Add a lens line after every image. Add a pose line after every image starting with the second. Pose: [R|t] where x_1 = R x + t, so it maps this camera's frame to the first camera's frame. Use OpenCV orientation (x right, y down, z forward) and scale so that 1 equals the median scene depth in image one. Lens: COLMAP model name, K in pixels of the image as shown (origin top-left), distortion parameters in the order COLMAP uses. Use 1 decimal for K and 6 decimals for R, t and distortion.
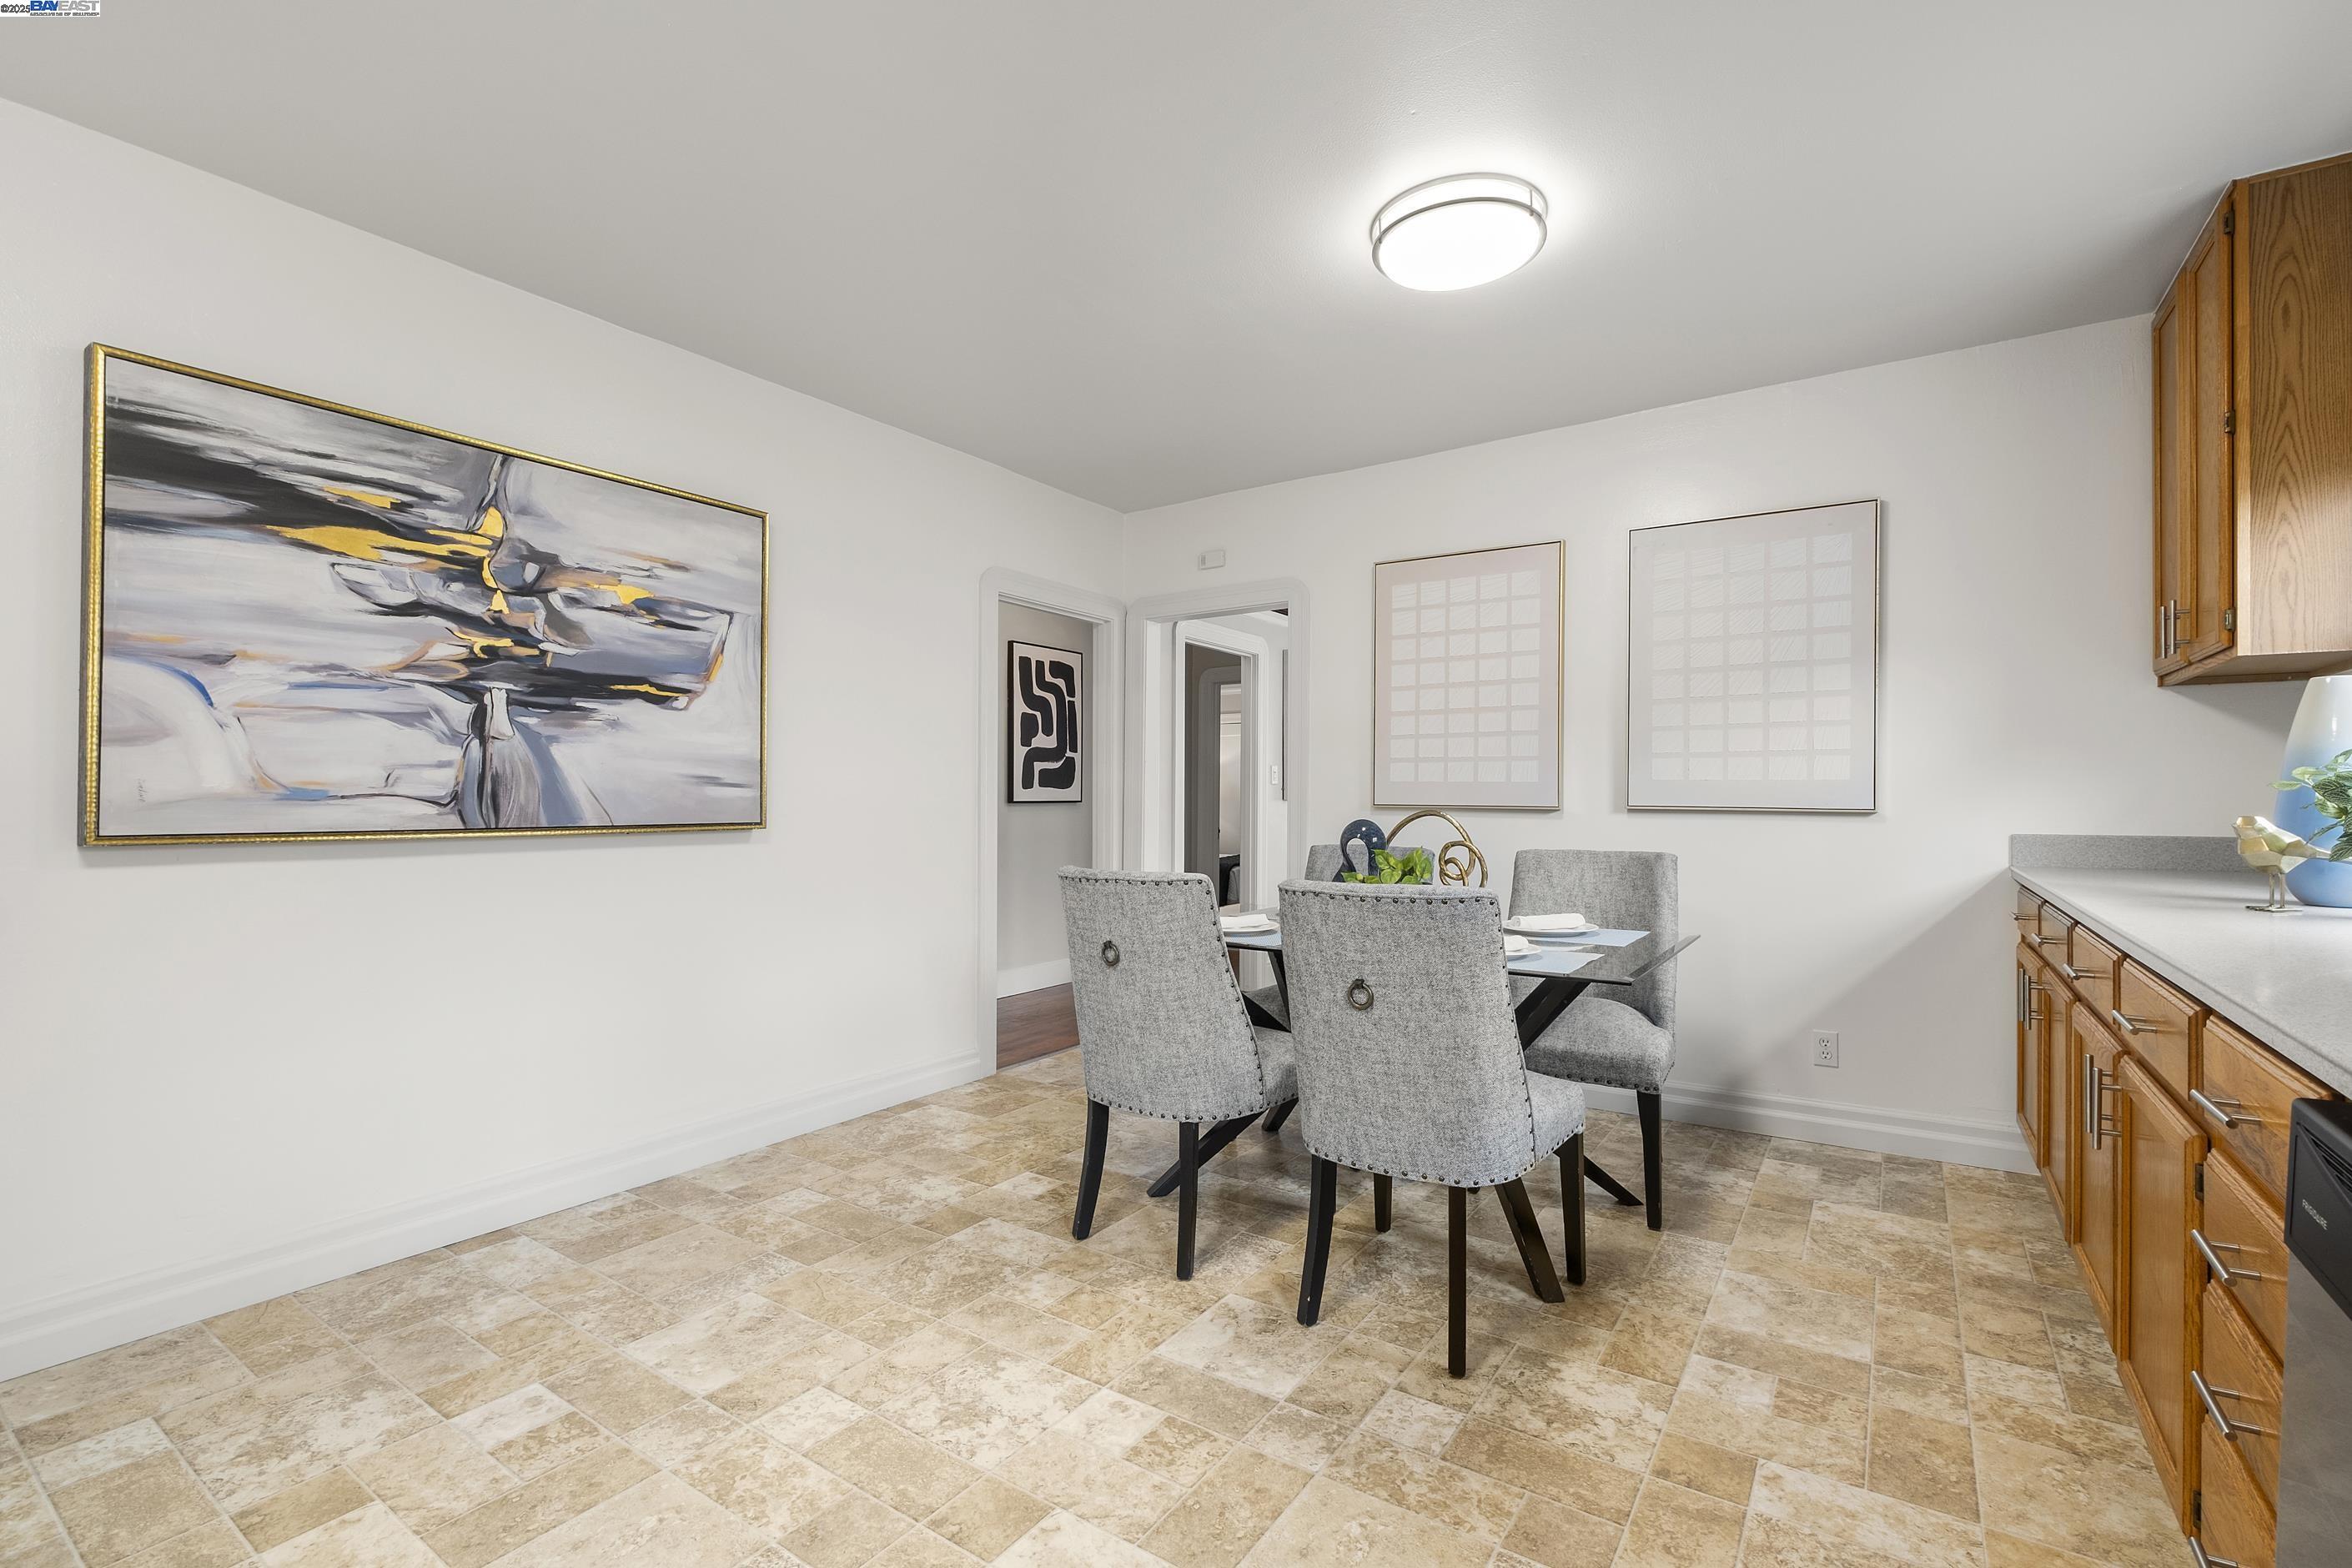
lens RADIAL K [[1038.0, 0, 1180.3], [0, 1038.0, 791.6], [0, 0, 1]] dist [0.002773, -0.004757]
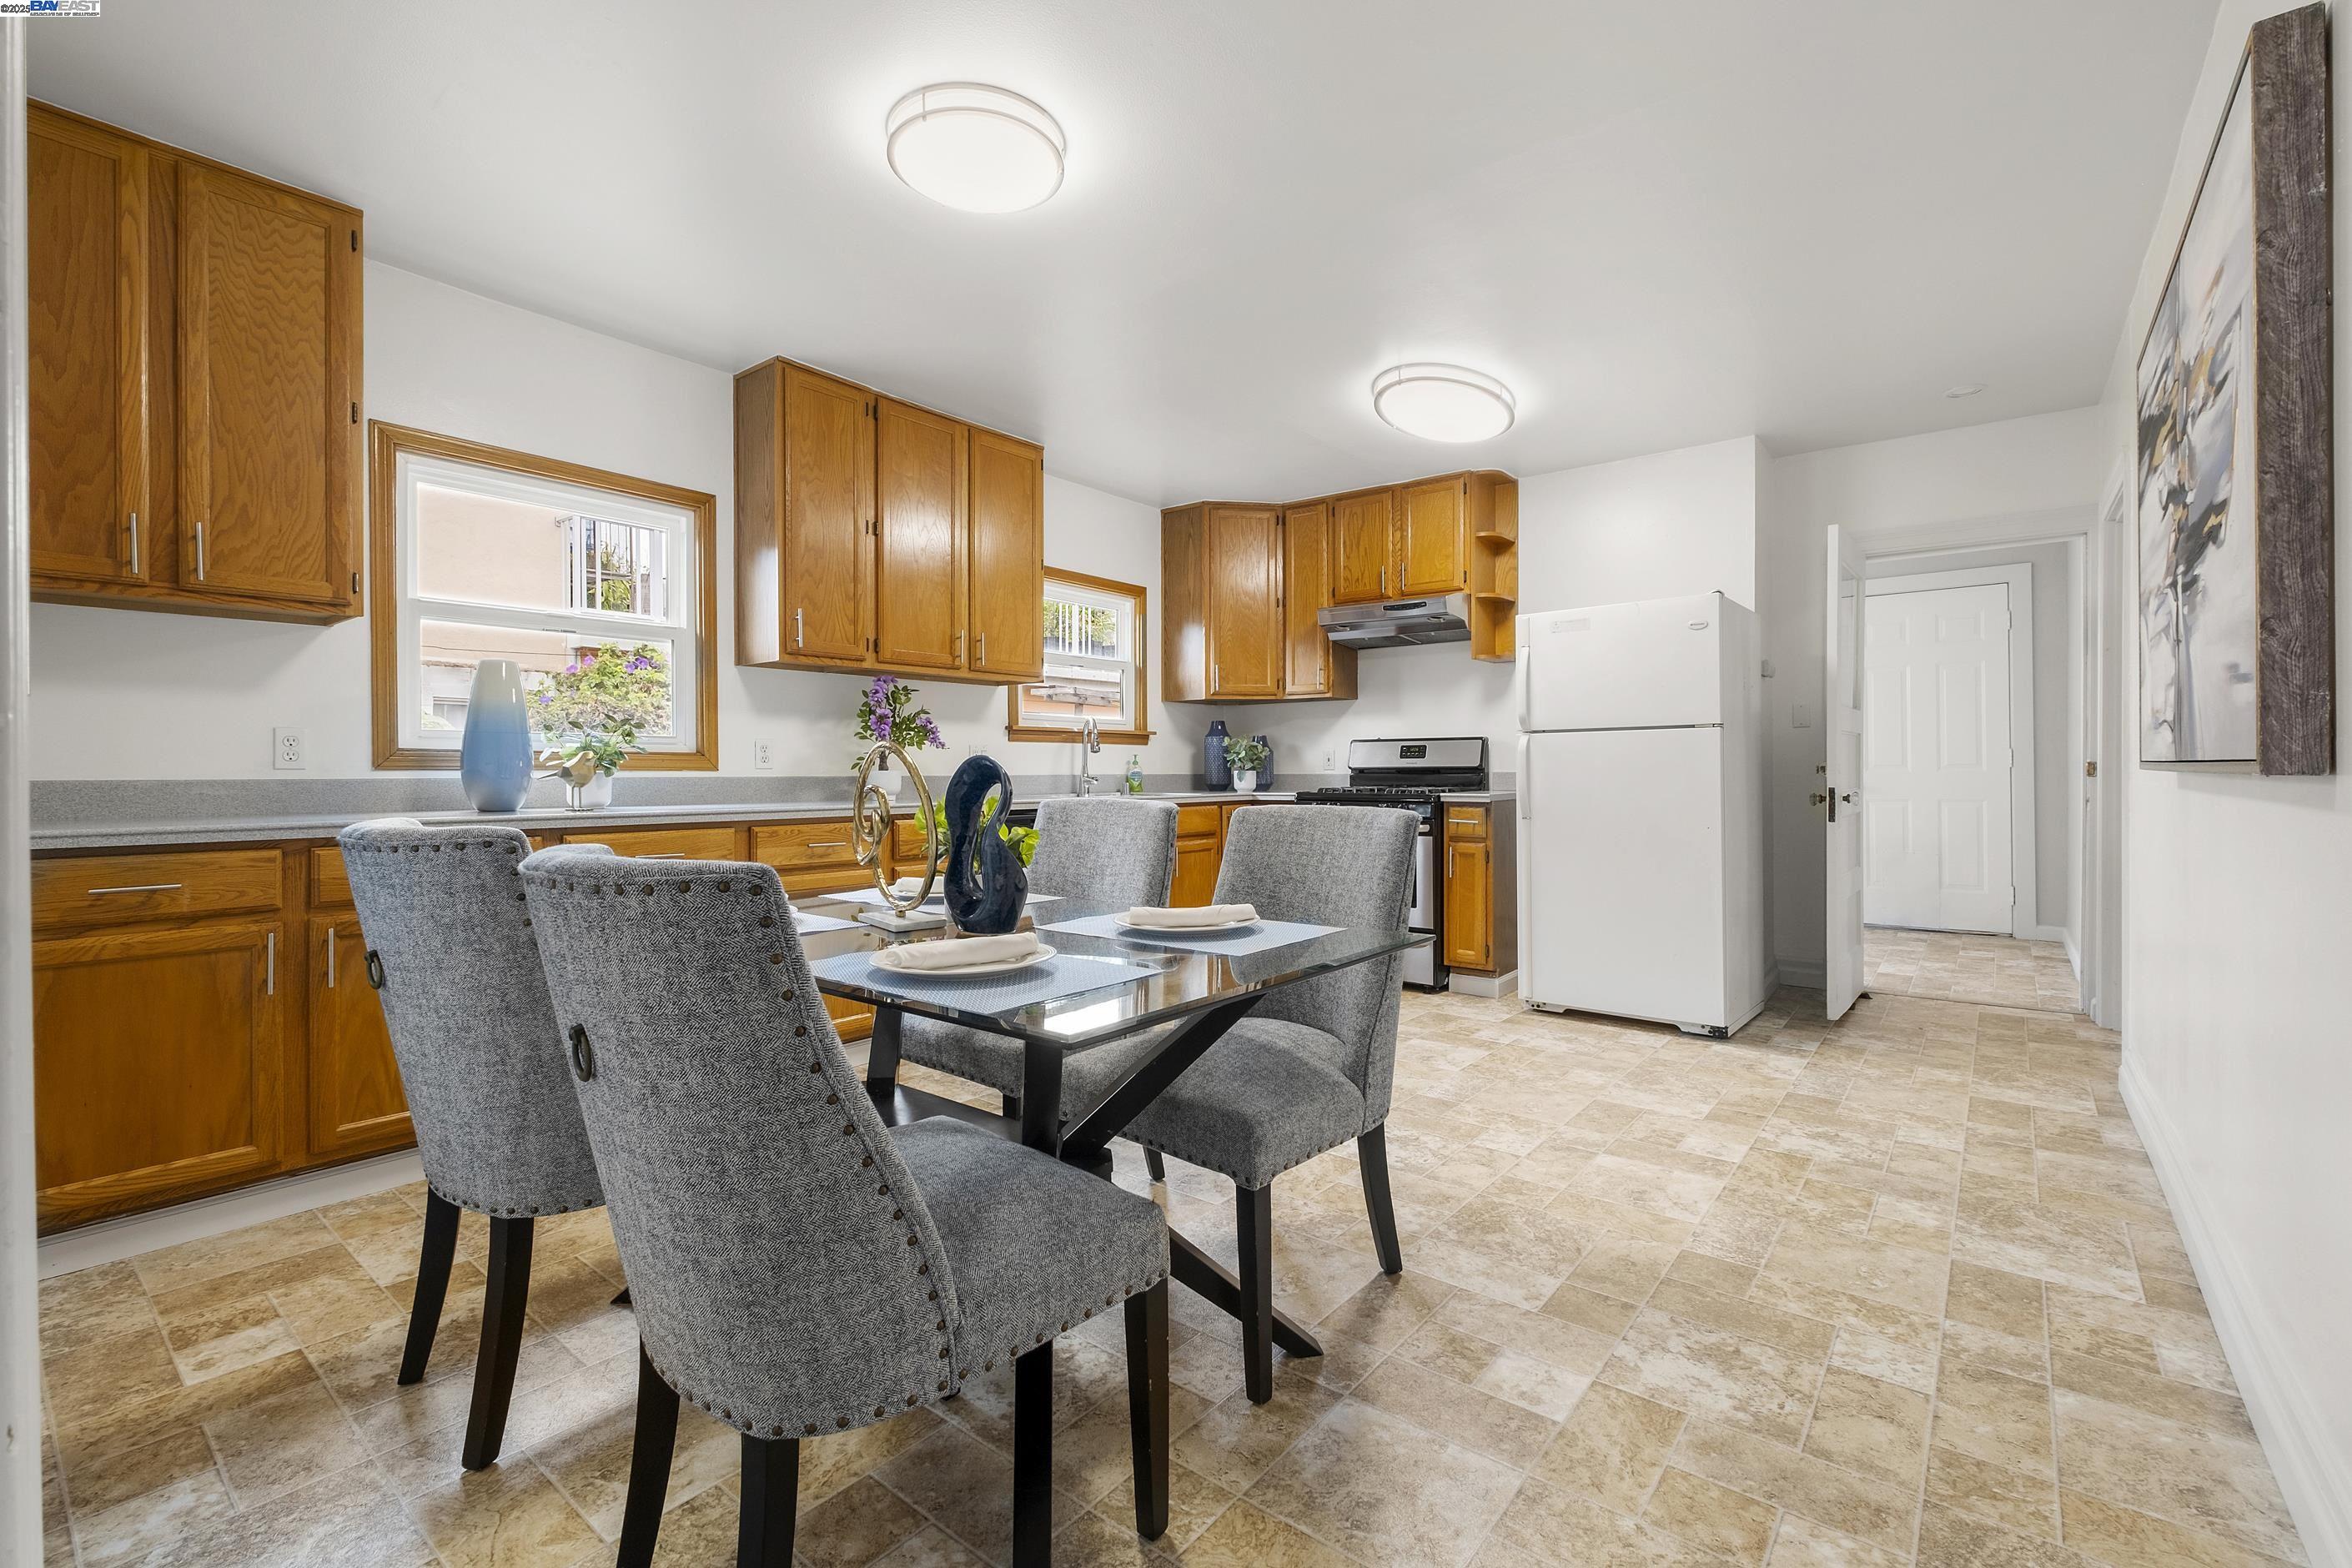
lens RADIAL K [[1025.0, 0, 1175.7], [0, 1025.0, 774.0], [0, 0, 1]] dist [-0.002120, -0.000792]
pose [[-0.997111, 0.003079, 0.075895, 0.009256], [0.003206, 0.999994, 0.001551, 0.042755], [-0.075890, 0.001790, -0.997115, 1.844066]]
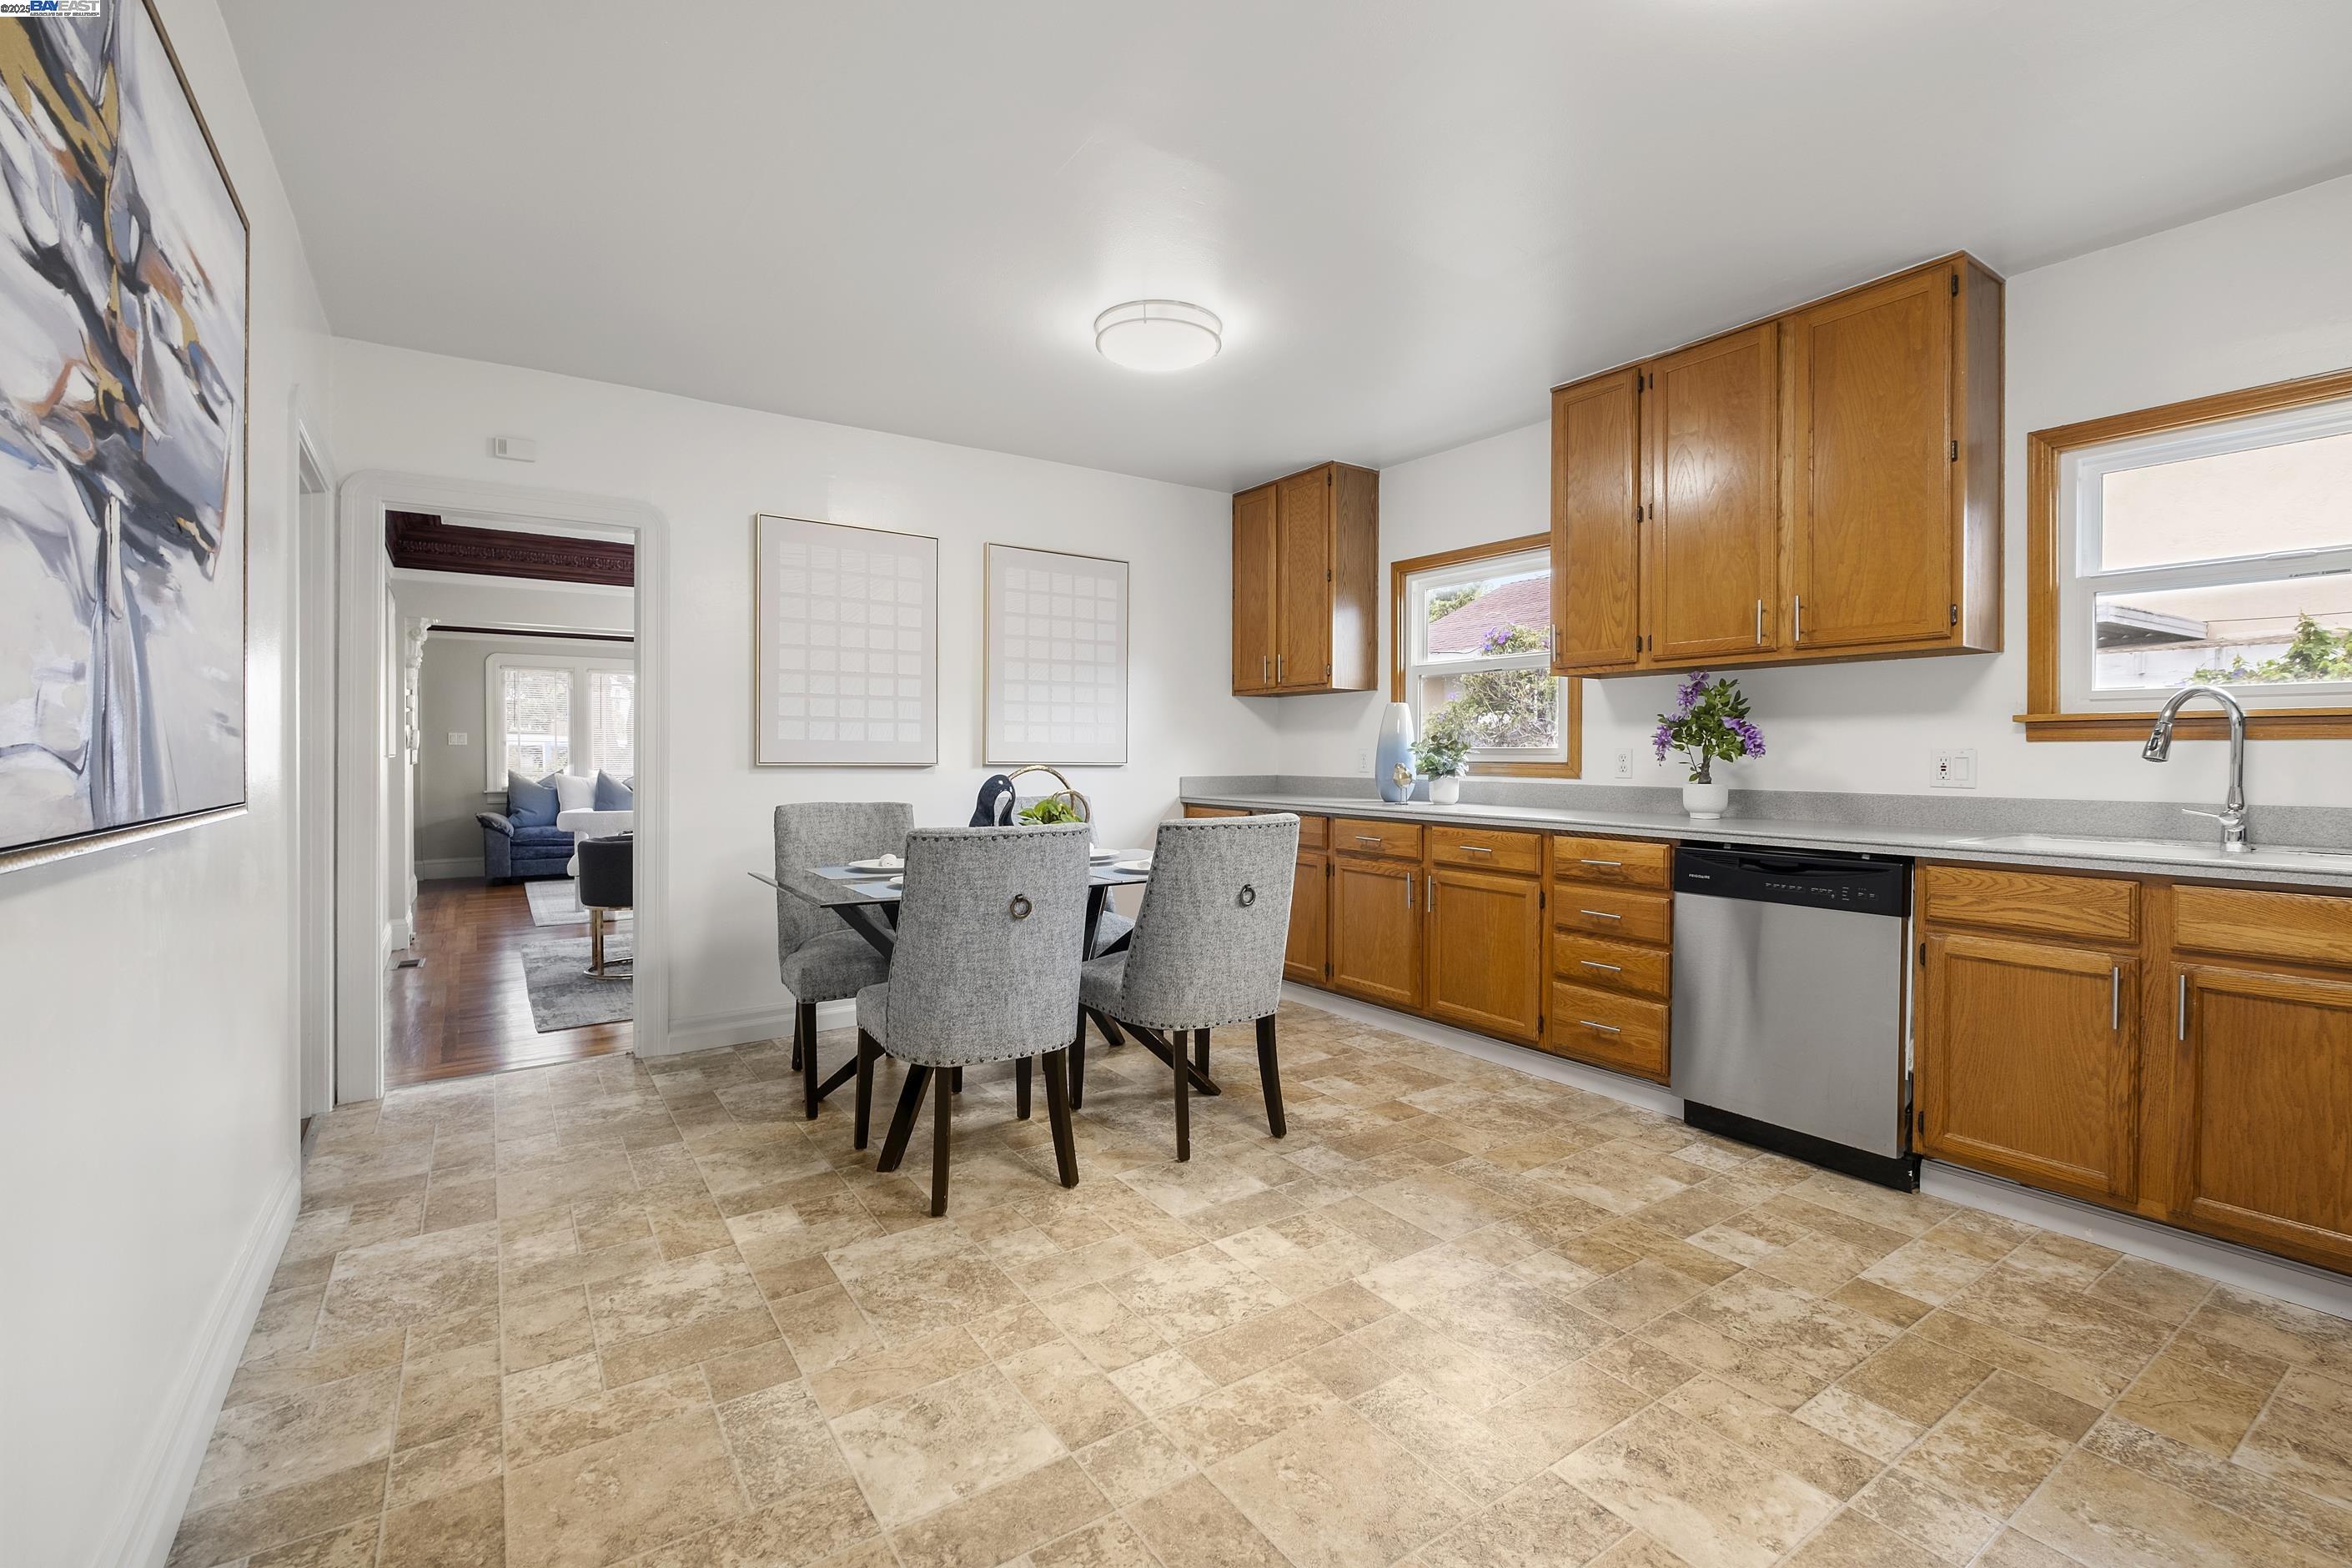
lens RADIAL K [[1032.4, 0, 1187.5], [0, 1032.4, 758.4], [0, 0, 1]] dist [0.005930, -0.006300]
pose [[0.360454, -0.002558, 0.932774, -0.921590], [-0.005183, 0.999975, 0.004746, 0.002954], [-0.932763, -0.006545, 0.360431, 0.454826]]
